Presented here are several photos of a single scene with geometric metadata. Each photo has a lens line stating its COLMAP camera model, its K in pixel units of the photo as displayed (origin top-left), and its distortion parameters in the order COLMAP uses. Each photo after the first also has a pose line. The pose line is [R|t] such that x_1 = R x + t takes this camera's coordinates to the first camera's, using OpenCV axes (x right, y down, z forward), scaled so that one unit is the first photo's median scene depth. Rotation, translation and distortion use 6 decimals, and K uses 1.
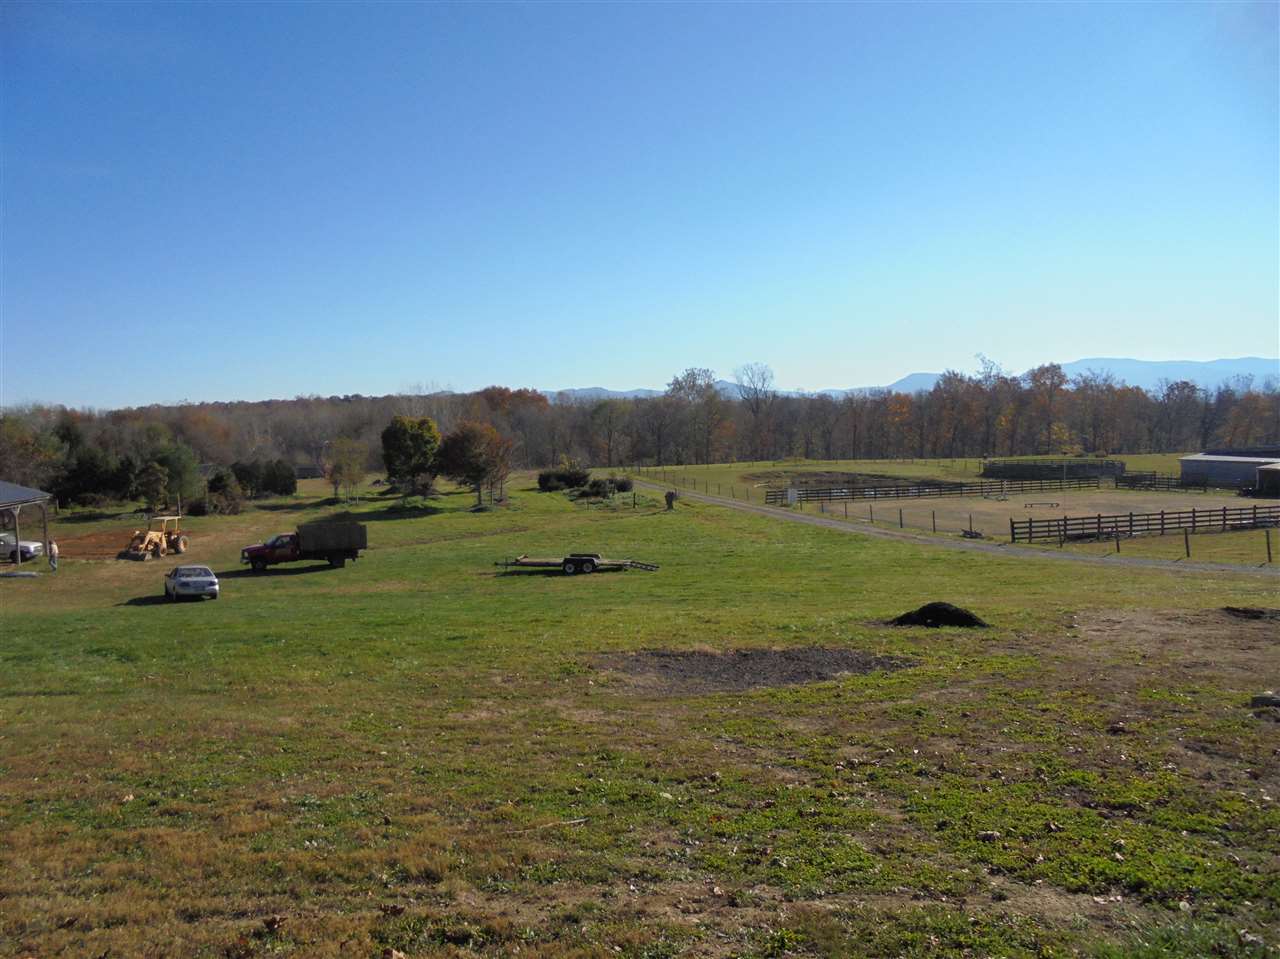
lens RADIAL K [[970.7, 0, 643.3], [0, 970.7, 482.8], [0, 0, 1]] dist [-0.121955, 0.109691]
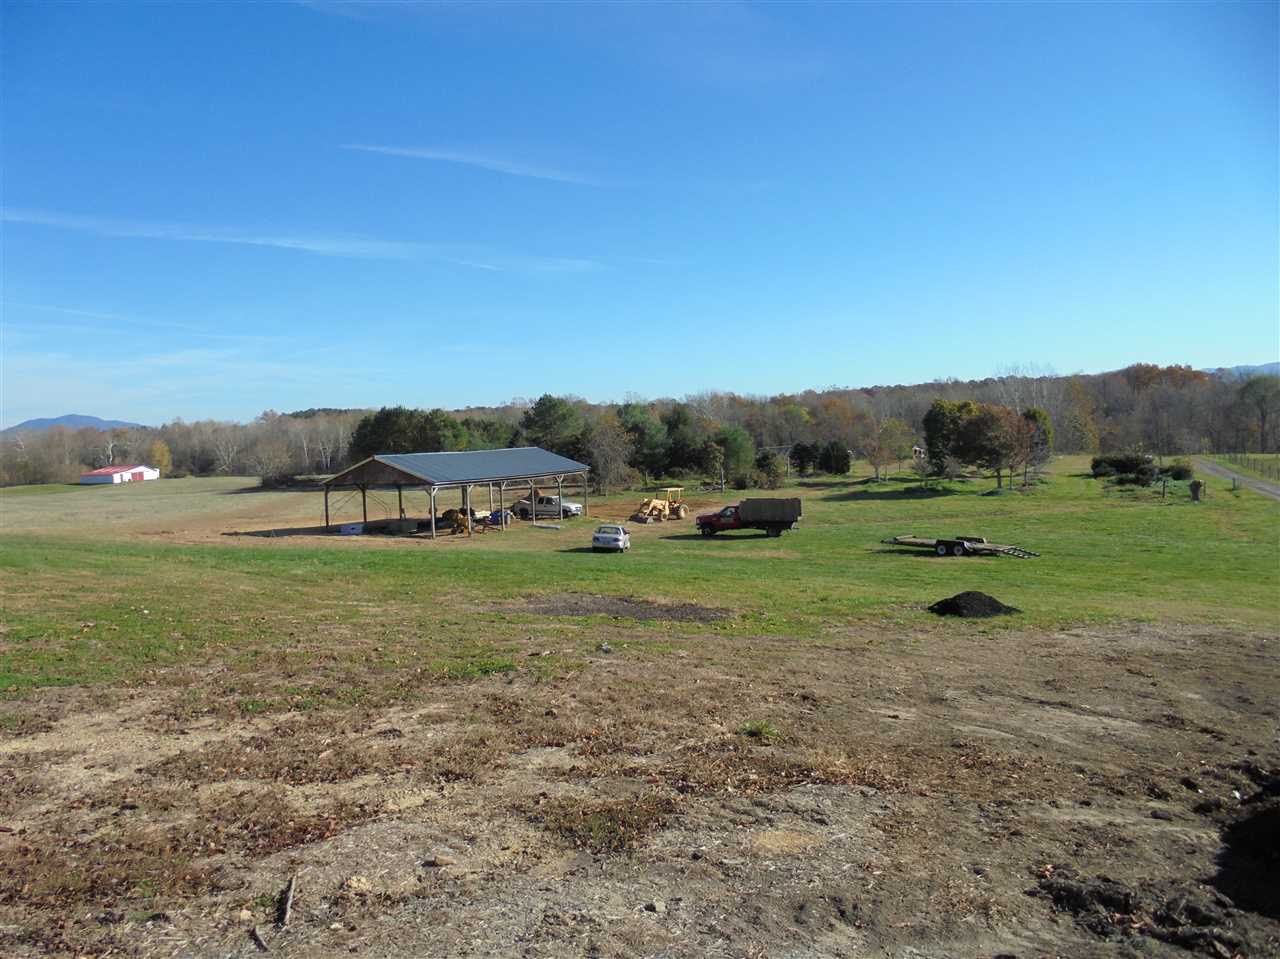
lens RADIAL K [[970.7, 0, 643.3], [0, 970.7, 482.8], [0, 0, 1]] dist [-0.121955, 0.109691]
pose [[0.783649, 0.031592, -0.620400, 0.304325], [-0.019914, 0.999470, 0.025742, -0.002267], [0.620884, -0.007818, 0.783863, 0.010177]]
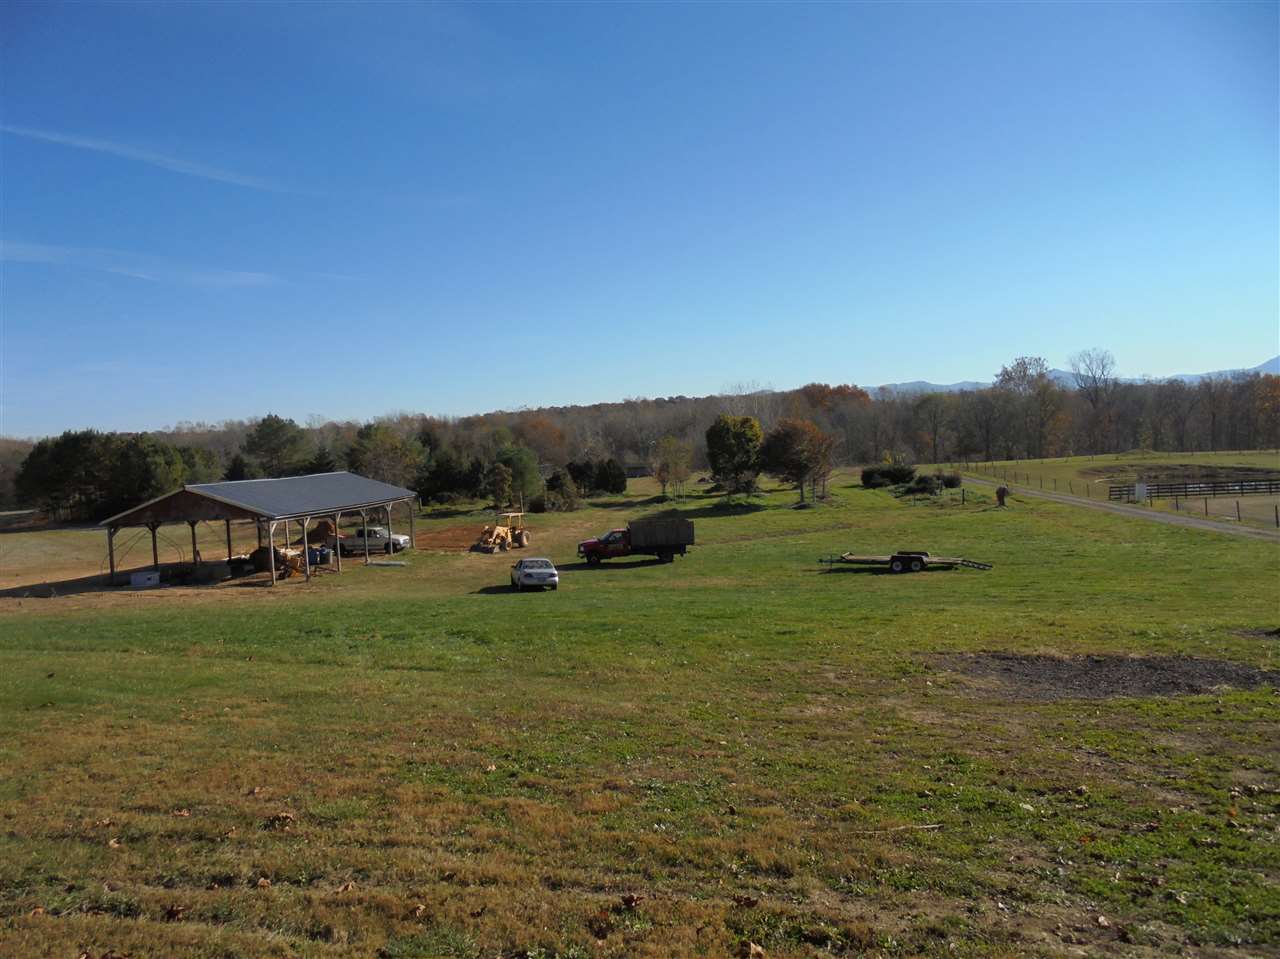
lens RADIAL K [[970.7, 0, 643.3], [0, 970.7, 482.8], [0, 0, 1]] dist [-0.121955, 0.109691]
pose [[0.946388, -0.007301, -0.322950, -0.004686], [0.008045, 0.999967, 0.000967, 0.001763], [0.322933, -0.003513, 0.946415, 0.003820]]
